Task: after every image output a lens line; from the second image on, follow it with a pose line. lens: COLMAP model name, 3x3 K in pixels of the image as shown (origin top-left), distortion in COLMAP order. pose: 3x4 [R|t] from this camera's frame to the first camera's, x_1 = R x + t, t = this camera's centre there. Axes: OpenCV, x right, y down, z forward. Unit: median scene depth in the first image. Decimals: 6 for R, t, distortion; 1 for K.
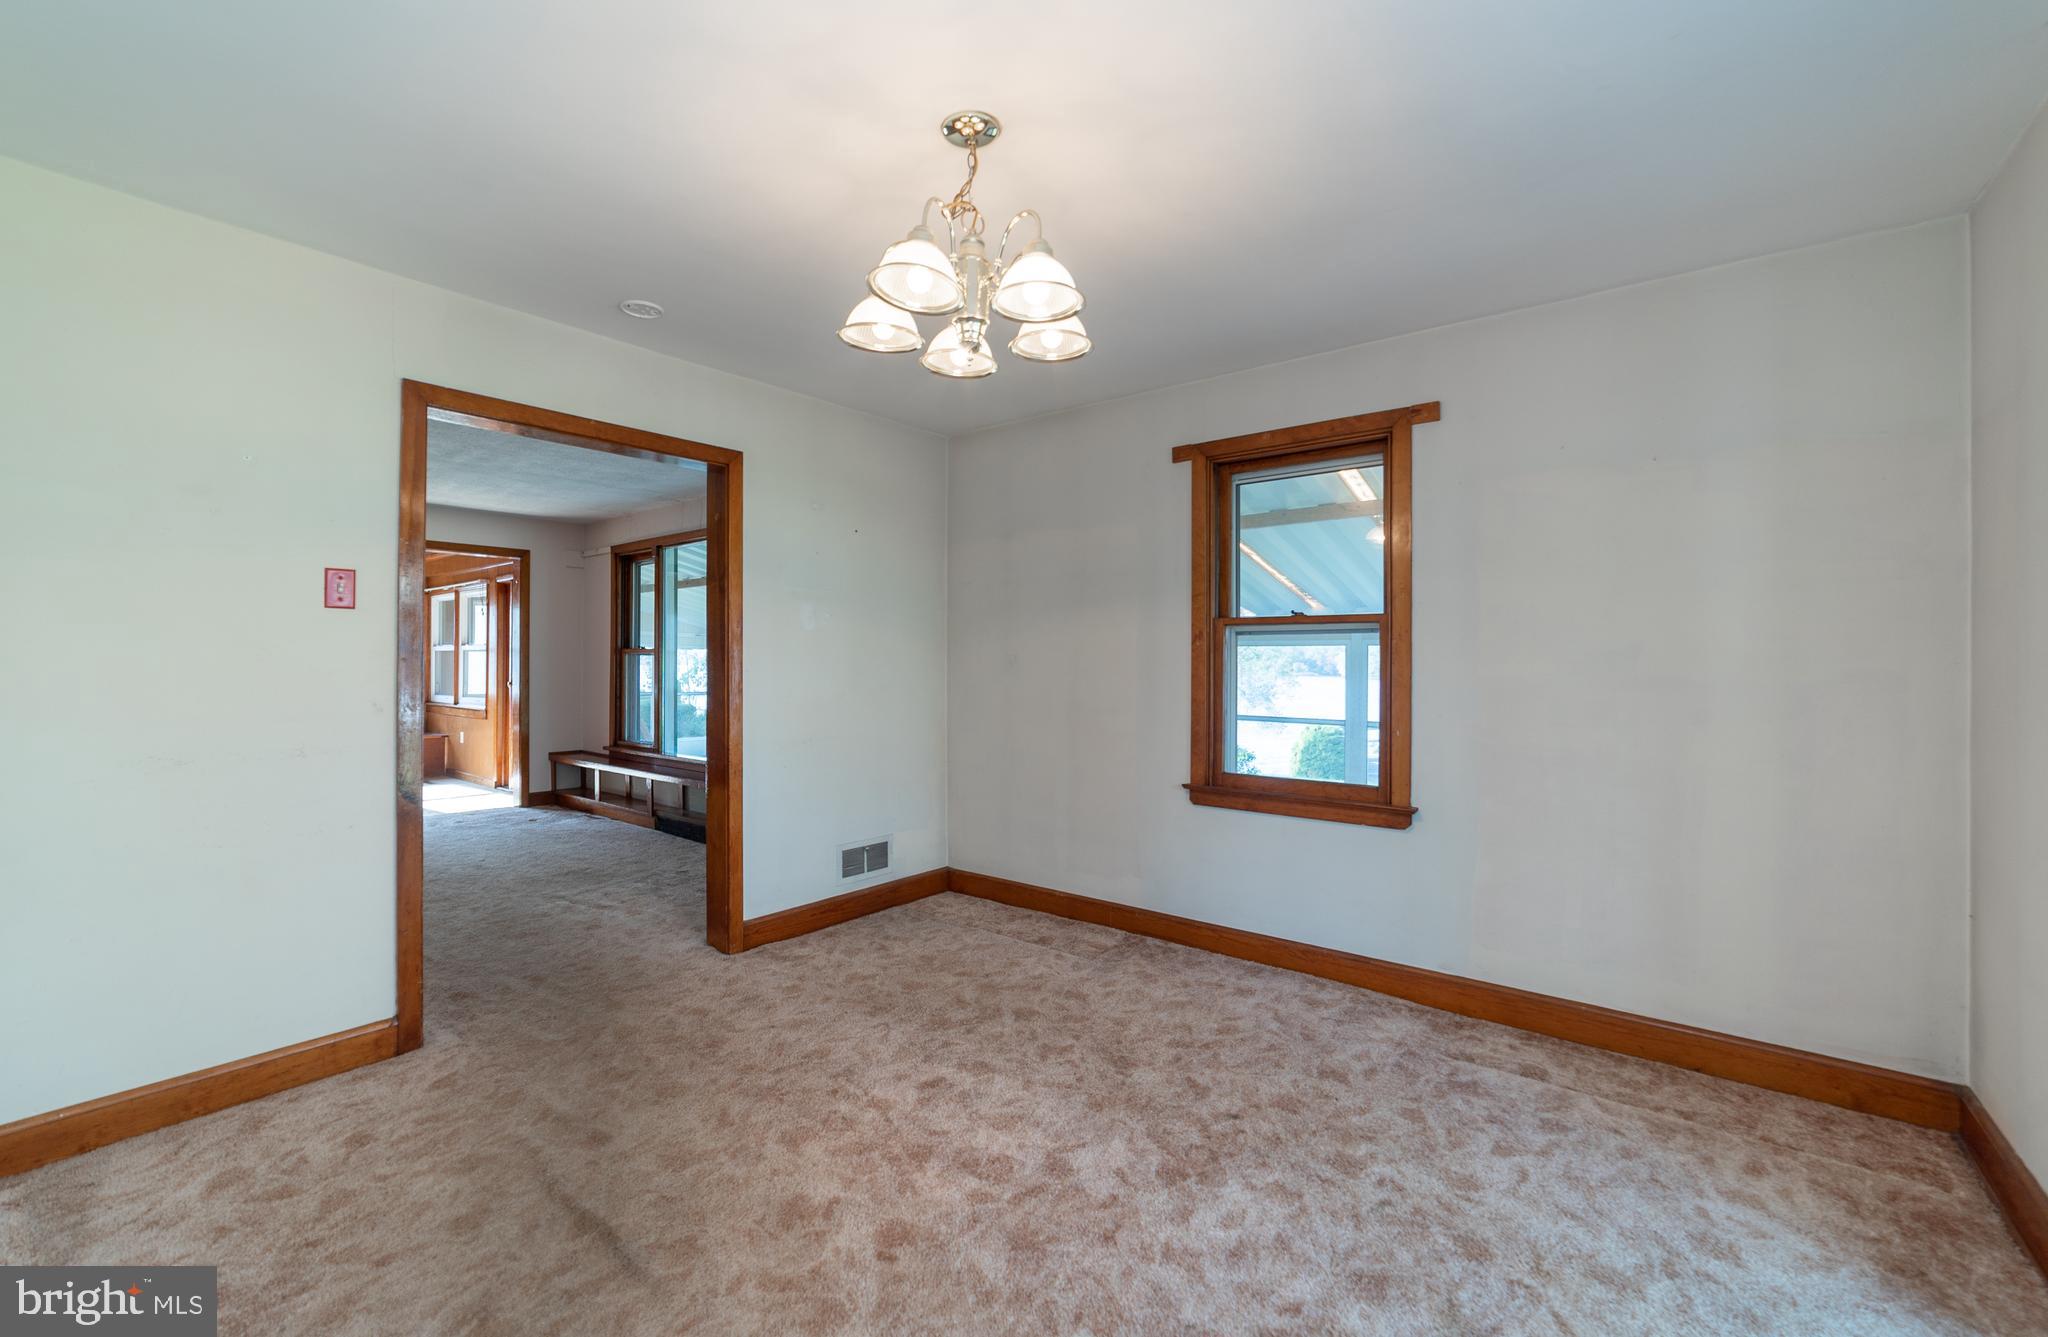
lens RADIAL K [[809.1, 0, 1002.0], [0, 809.1, 664.9], [0, 0, 1]] dist [-0.000210, 0.000208]
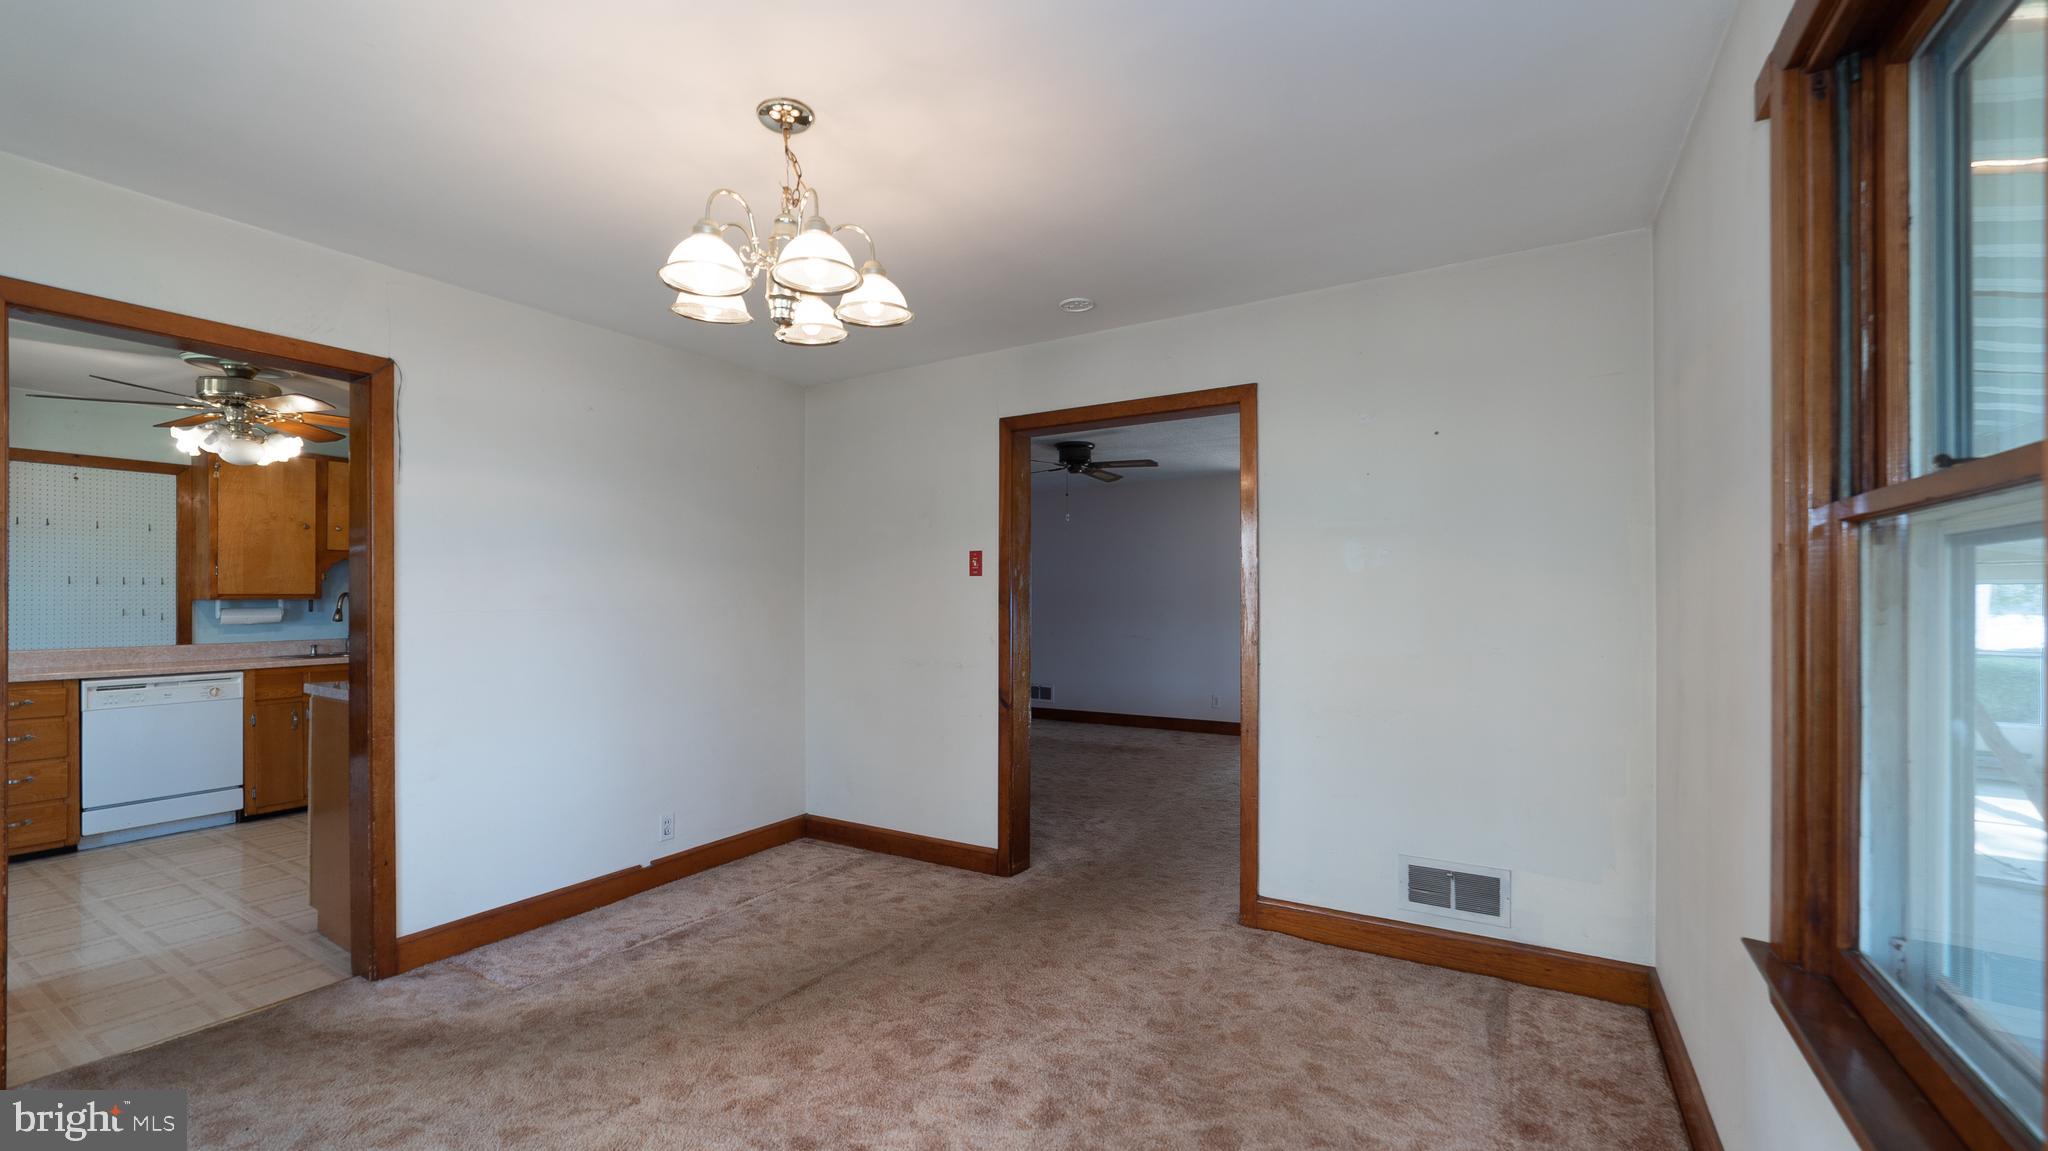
lens RADIAL K [[814.4, 0, 1019.9], [0, 814.4, 596.1], [0, 0, 1]] dist [-0.017077, 0.006626]
pose [[0.164488, -0.009506, -0.986333, 0.660190], [-0.001904, 0.999949, -0.009955, -0.013660], [0.986377, 0.003515, 0.164461, 0.712379]]
